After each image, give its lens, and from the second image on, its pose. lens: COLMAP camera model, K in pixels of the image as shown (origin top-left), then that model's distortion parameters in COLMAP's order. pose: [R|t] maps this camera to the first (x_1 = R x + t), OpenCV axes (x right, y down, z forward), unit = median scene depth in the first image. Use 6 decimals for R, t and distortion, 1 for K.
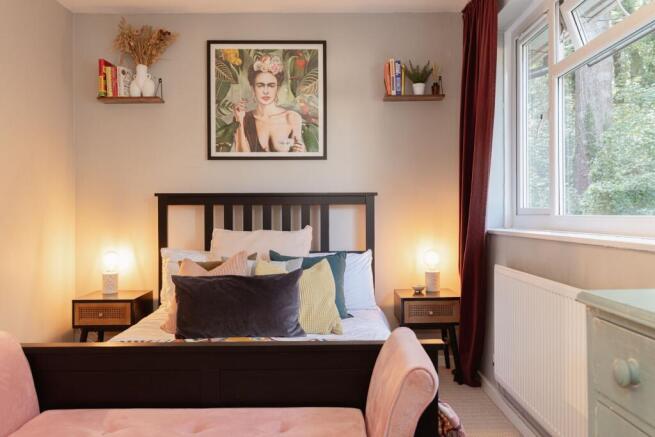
lens RADIAL K [[557.2, 0, 328.4], [0, 557.2, 221.1], [0, 0, 1]] dist [-0.000596, -0.004071]
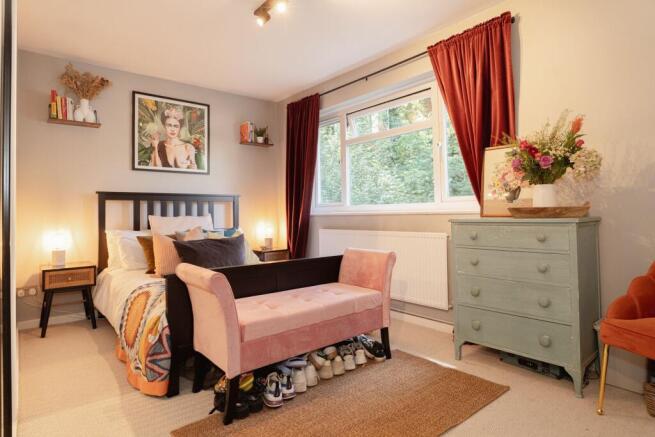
lens RADIAL K [[376.7, 0, 327.7], [0, 376.7, 213.0], [0, 0, 1]] dist [0.000254, 0.001378]
pose [[0.774080, -0.004770, 0.633070, -0.452761], [0.014835, 0.999834, -0.010605, 0.023356], [-0.632914, 0.017601, 0.774022, -0.110359]]
